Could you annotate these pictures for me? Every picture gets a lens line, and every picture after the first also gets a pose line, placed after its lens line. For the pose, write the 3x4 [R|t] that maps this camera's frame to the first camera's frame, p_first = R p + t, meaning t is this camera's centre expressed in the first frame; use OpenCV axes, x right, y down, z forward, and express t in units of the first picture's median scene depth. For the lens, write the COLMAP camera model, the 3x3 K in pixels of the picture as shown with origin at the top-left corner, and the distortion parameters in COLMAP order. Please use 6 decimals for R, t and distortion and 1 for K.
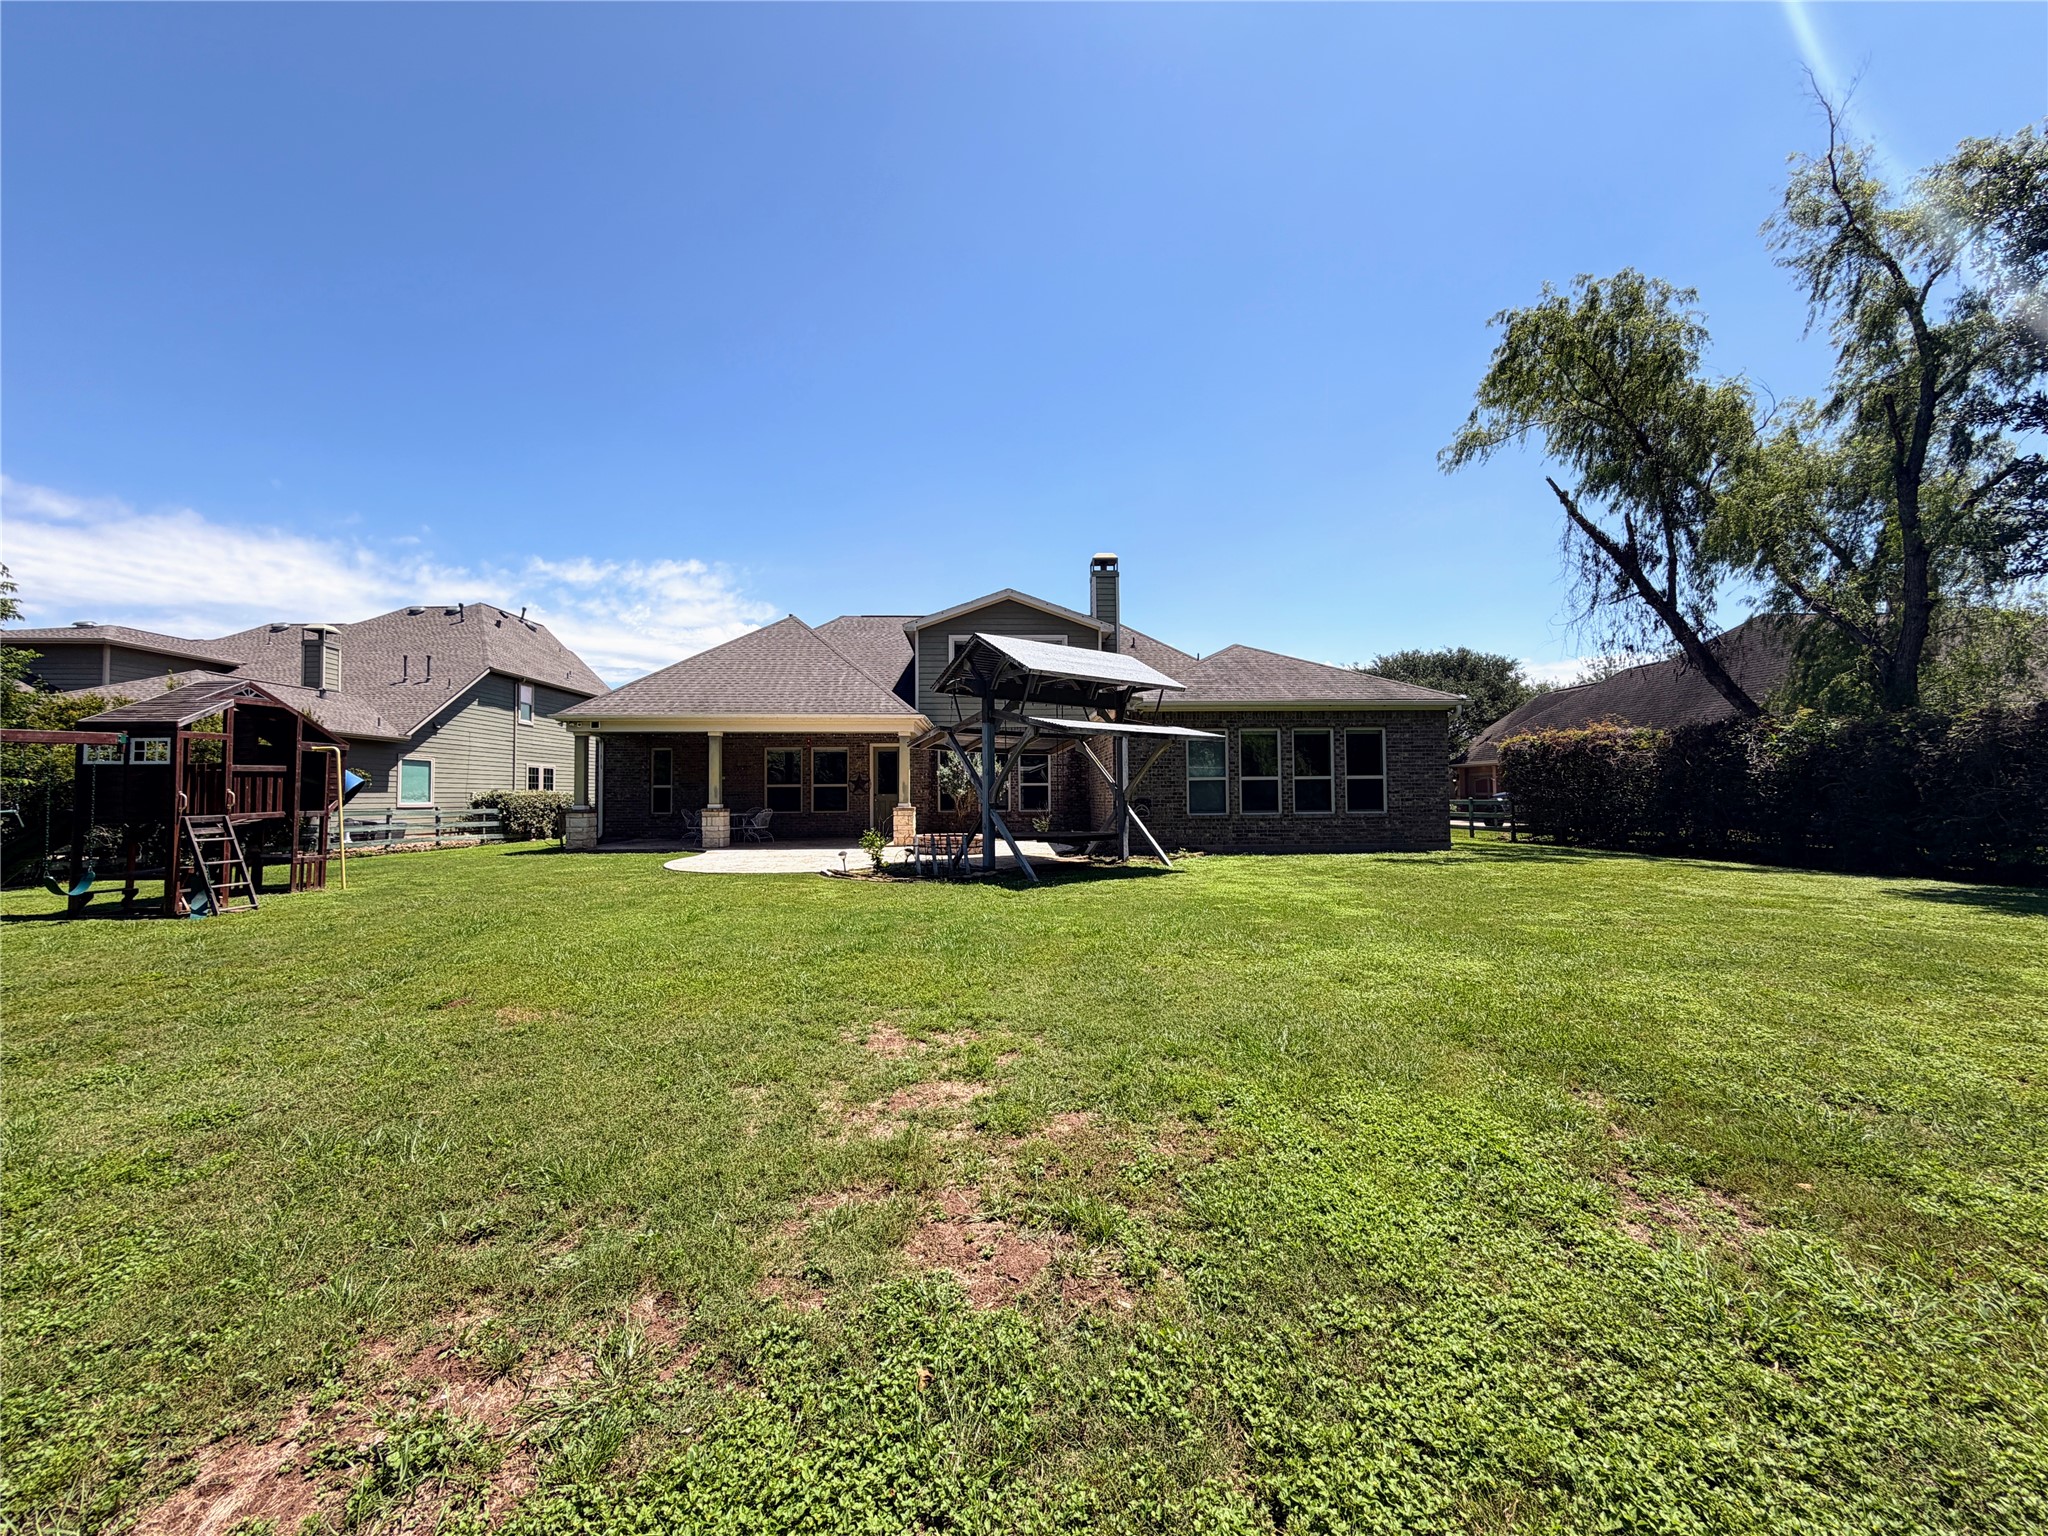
lens RADIAL K [[819.6, 0, 1026.2], [0, 819.6, 769.7], [0, 0, 1]] dist [0.000372, -0.000175]
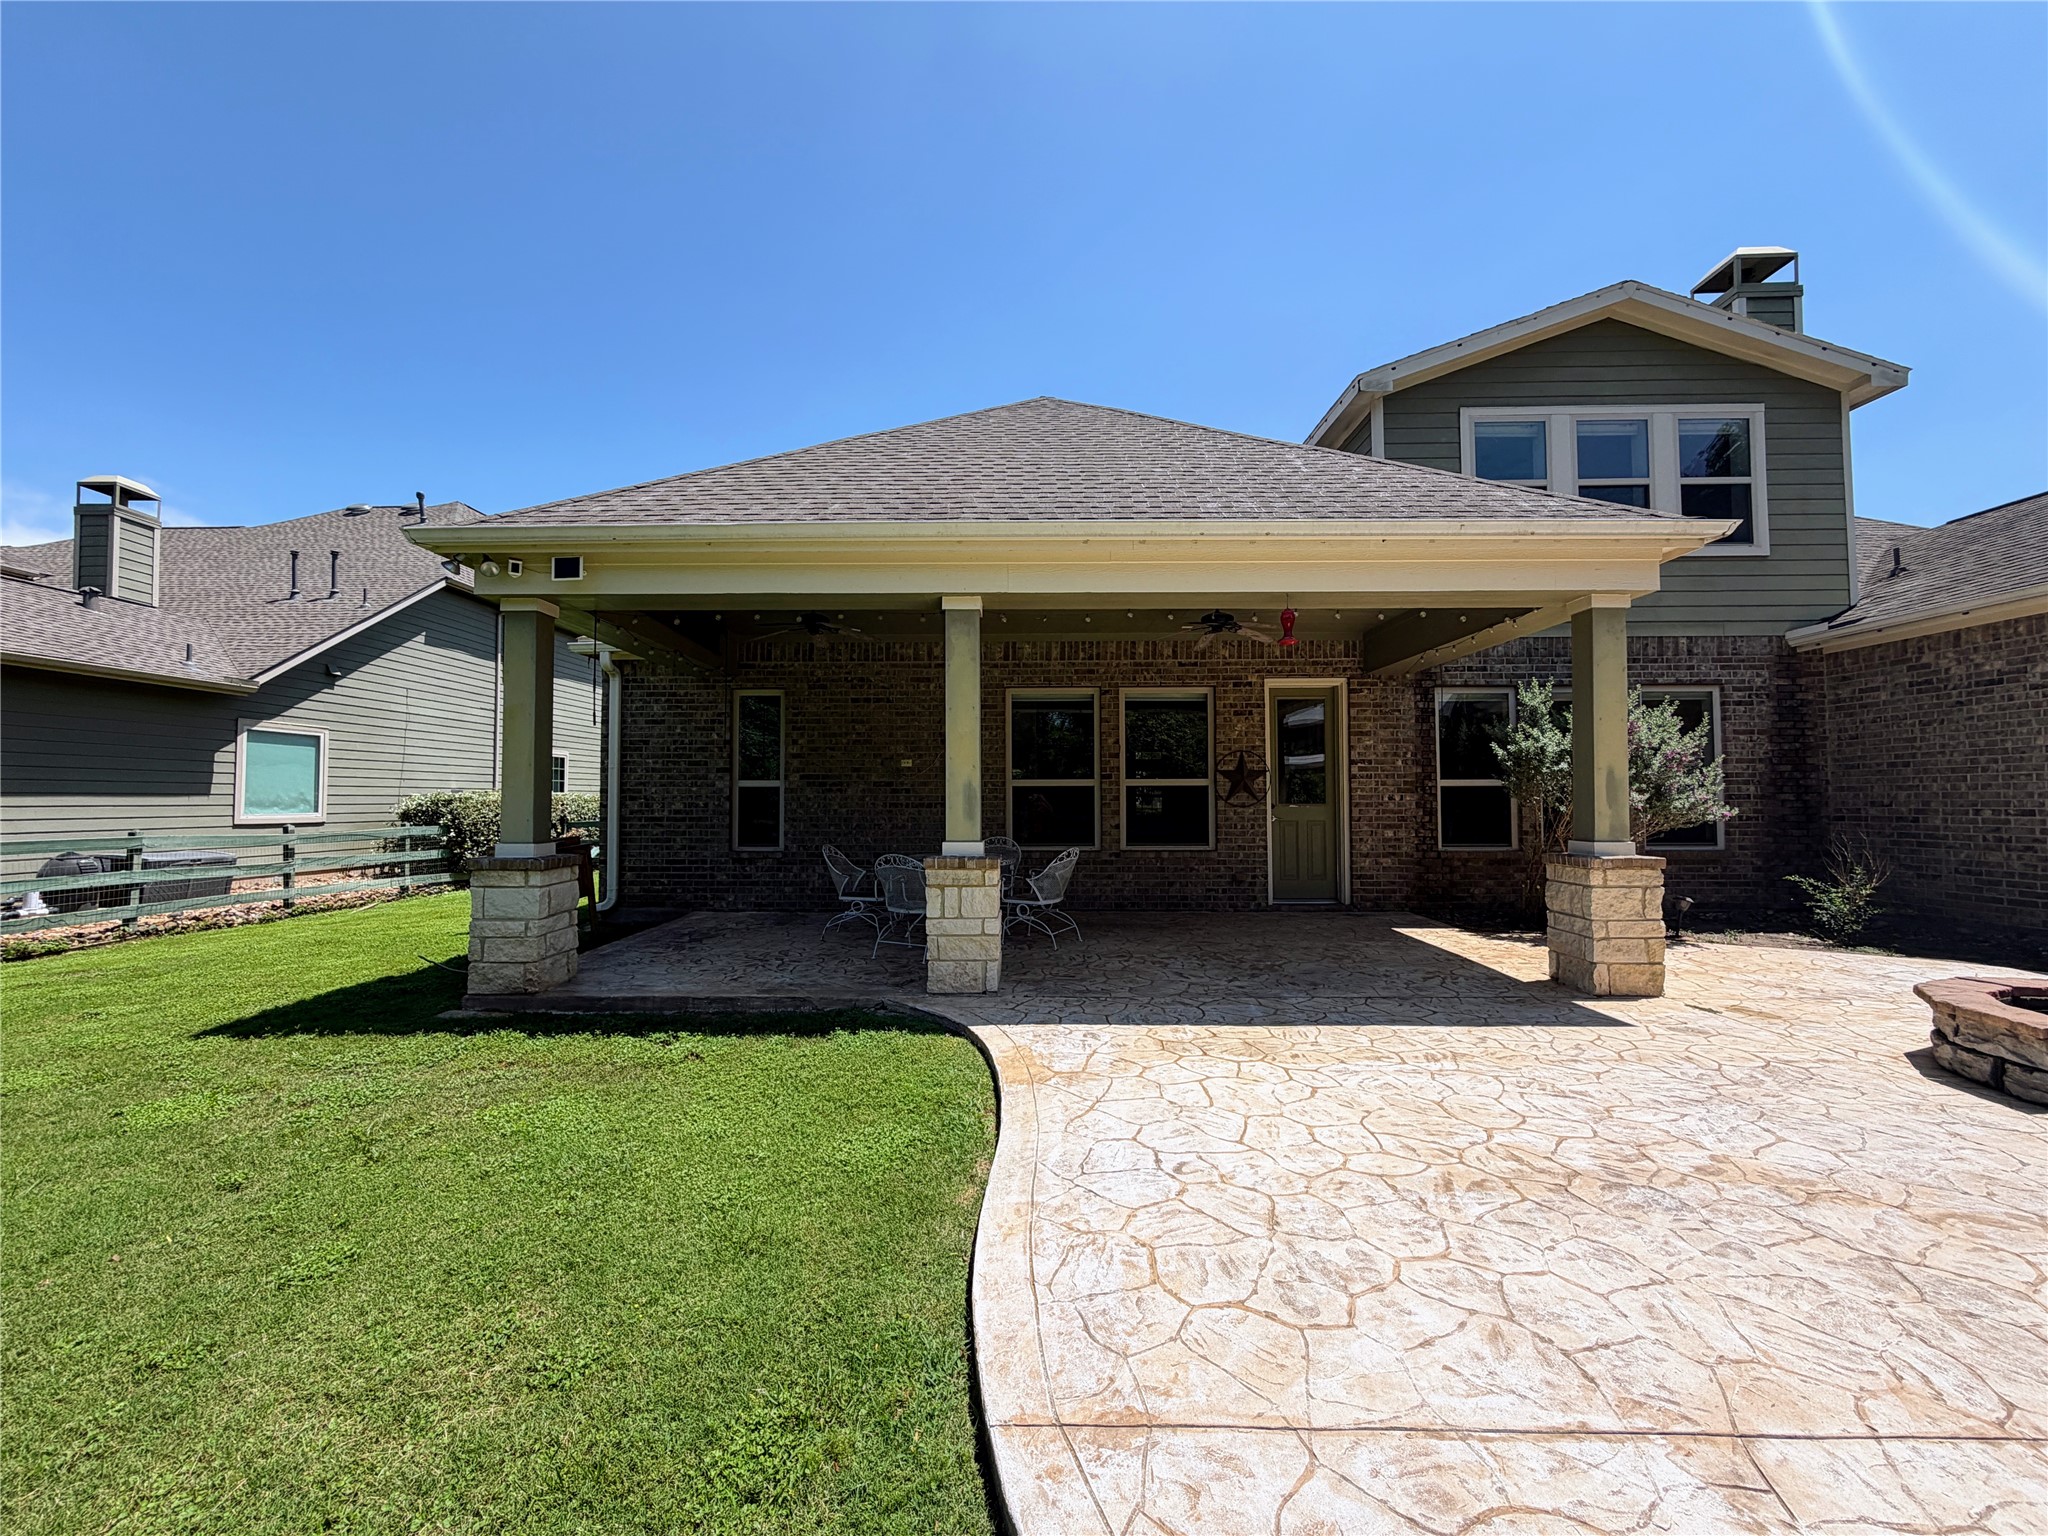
lens RADIAL K [[819.6, 0, 1018.7], [0, 819.6, 773.0], [0, 0, 1]] dist [0.000372, -0.000175]
pose [[0.998229, 0.002316, -0.059438, -0.248818], [-0.002288, 0.999997, 0.000543, 0.012616], [0.059439, -0.000406, 0.998232, 0.512722]]
